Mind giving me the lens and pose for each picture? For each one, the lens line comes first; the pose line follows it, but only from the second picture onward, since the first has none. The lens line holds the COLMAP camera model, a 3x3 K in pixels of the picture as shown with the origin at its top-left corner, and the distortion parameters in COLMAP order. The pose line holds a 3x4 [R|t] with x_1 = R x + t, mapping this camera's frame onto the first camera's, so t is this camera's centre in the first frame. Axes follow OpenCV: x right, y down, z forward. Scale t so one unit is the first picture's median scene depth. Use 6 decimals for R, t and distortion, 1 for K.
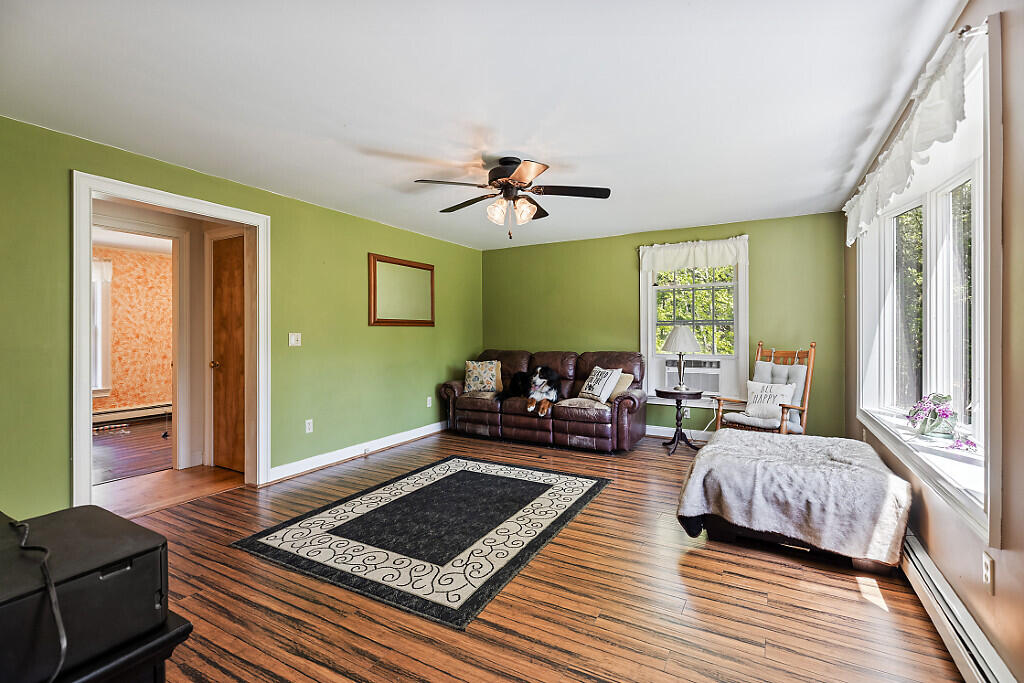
lens RADIAL K [[459.5, 0, 510.1], [0, 459.5, 329.1], [0, 0, 1]] dist [-0.000035, 0.000071]
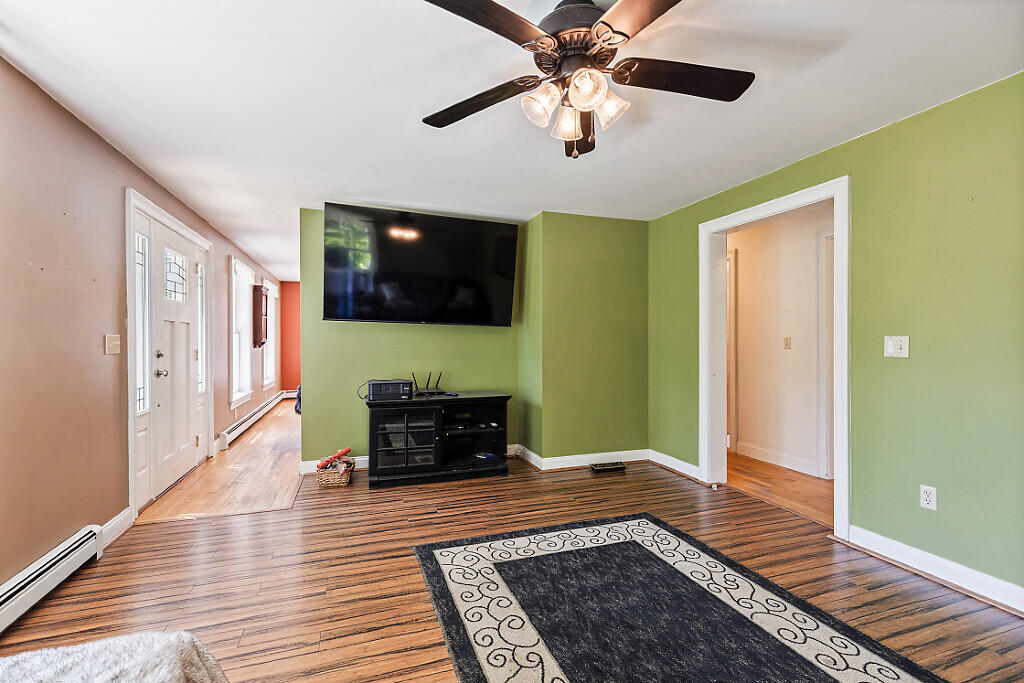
lens RADIAL K [[458.4, 0, 505.2], [0, 458.4, 336.6], [0, 0, 1]] dist [0.000463, 0.000199]
pose [[-0.671041, 0.000806, -0.741420, 0.516627], [0.011094, 0.999898, -0.008954, 0.012340], [0.741338, -0.014234, -0.670981, 1.481082]]
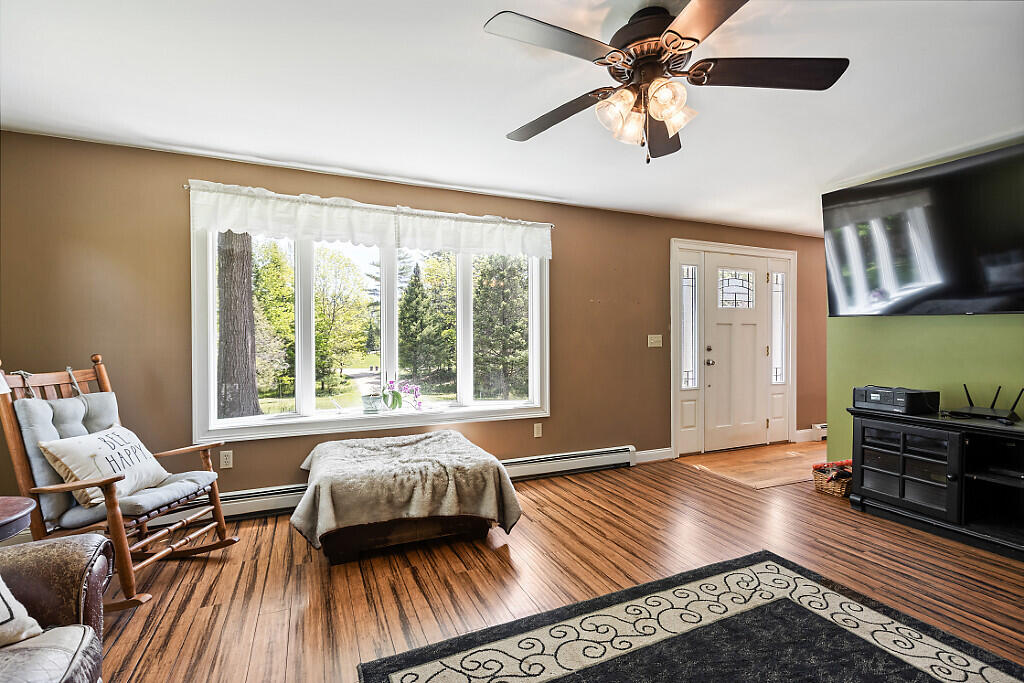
lens RADIAL K [[458.4, 0, 505.2], [0, 458.4, 336.6], [0, 0, 1]] dist [0.000463, 0.000199]
pose [[-0.790800, 0.008216, 0.612019, -0.228373], [-0.000552, 0.999900, -0.014136, 0.019622], [-0.612074, -0.011516, -0.790716, 1.758411]]
